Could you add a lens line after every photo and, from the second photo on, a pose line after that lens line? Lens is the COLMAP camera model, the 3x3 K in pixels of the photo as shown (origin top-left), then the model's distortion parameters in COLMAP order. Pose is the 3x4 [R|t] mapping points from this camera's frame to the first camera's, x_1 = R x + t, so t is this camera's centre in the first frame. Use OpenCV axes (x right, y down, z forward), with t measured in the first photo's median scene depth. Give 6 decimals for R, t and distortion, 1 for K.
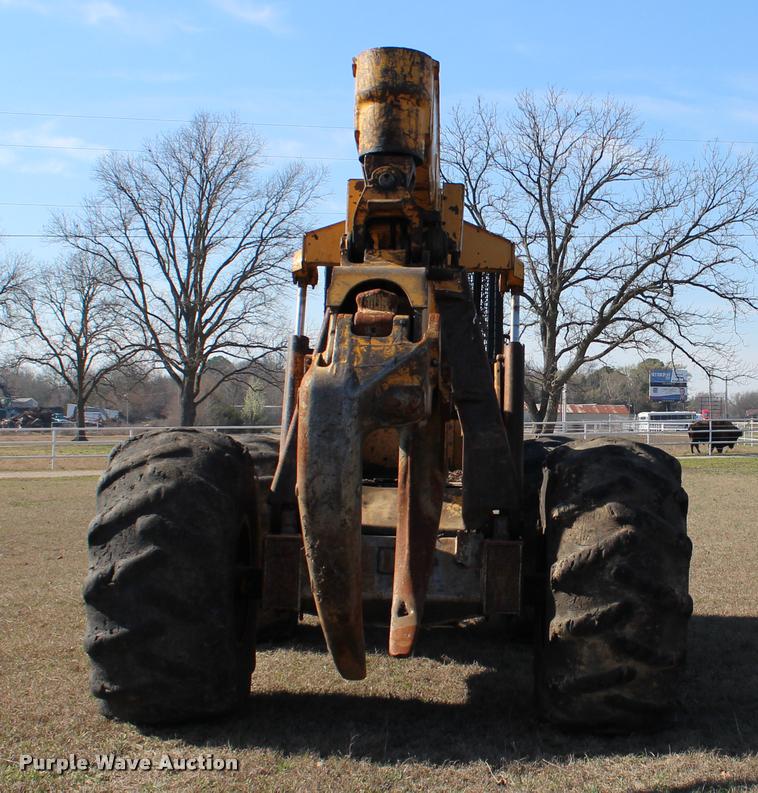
lens RADIAL K [[1602.2, 0, 392.5], [0, 1602.2, 419.0], [0, 0, 1]] dist [-0.046868, 0.000000]
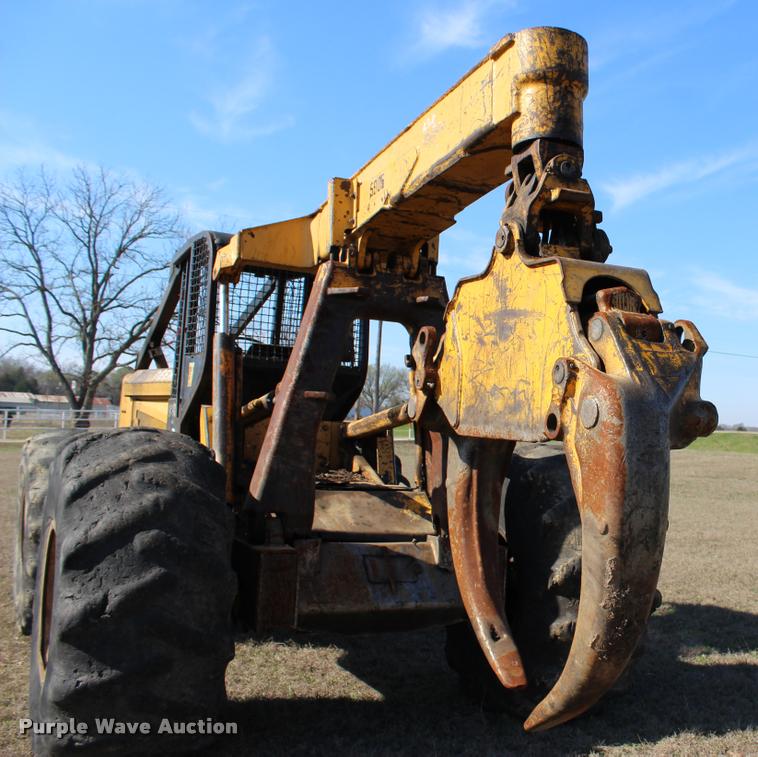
lens RADIAL K [[1034.3, 0, 526.7], [0, 1034.3, 393.0], [0, 0, 1]] dist [-0.064354, 0.000000]
pose [[0.847427, 0.042997, 0.529168, -0.273560], [-0.033297, 0.999057, -0.027855, -0.004893], [-0.529867, 0.005985, 0.848059, 0.433095]]
